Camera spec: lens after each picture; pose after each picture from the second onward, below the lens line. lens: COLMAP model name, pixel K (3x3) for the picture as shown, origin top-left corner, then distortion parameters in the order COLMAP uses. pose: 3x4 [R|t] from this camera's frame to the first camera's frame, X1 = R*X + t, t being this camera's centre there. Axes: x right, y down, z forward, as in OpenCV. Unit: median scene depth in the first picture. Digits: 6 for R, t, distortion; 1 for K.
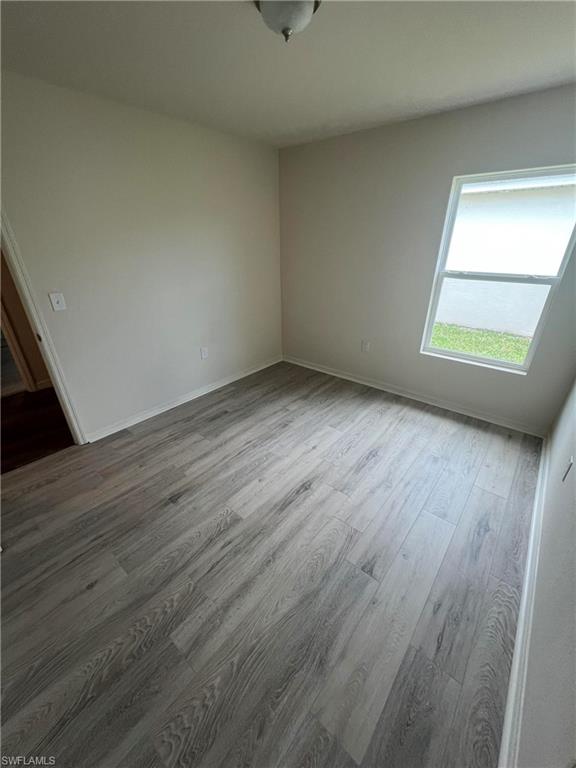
lens RADIAL K [[306.0, 0, 288.0], [0, 306.0, 384.0], [0, 0, 1]] dist [-0.000483, 0.000042]
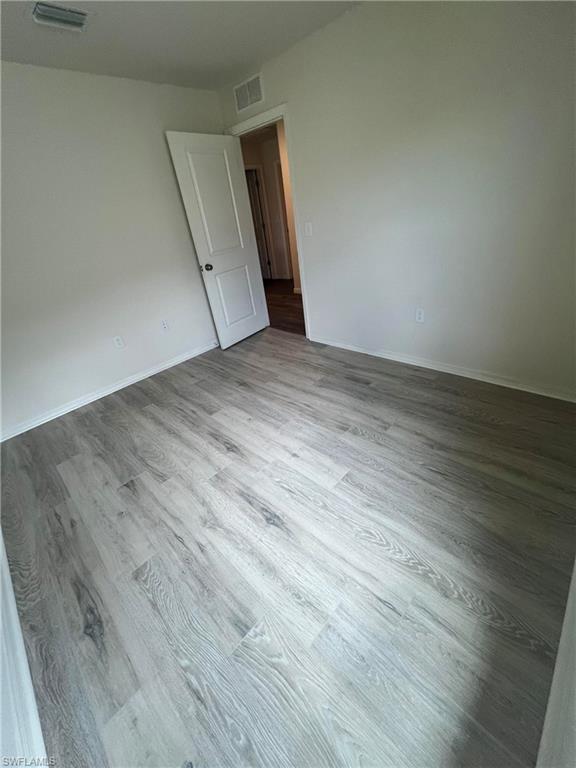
lens RADIAL K [[306.0, 0, 288.0], [0, 306.0, 384.0], [0, 0, 1]] dist [-0.000483, 0.000042]
pose [[-0.068303, 0.514745, -0.854618, 0.688948], [-0.314981, 0.801679, 0.508033, -0.342792], [0.946637, 0.303889, 0.107378, 0.882890]]
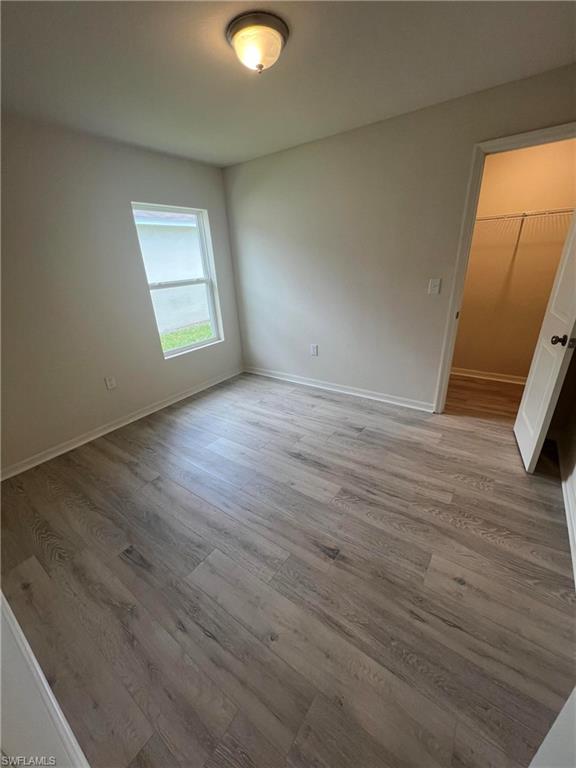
lens RADIAL K [[306.0, 0, 288.0], [0, 306.0, 384.0], [0, 0, 1]] dist [-0.000483, 0.000042]
pose [[-0.071122, -0.375843, 0.923950, -0.791489], [0.476943, 0.800729, 0.362433, -0.274550], [-0.876052, 0.466449, 0.122306, 0.673229]]
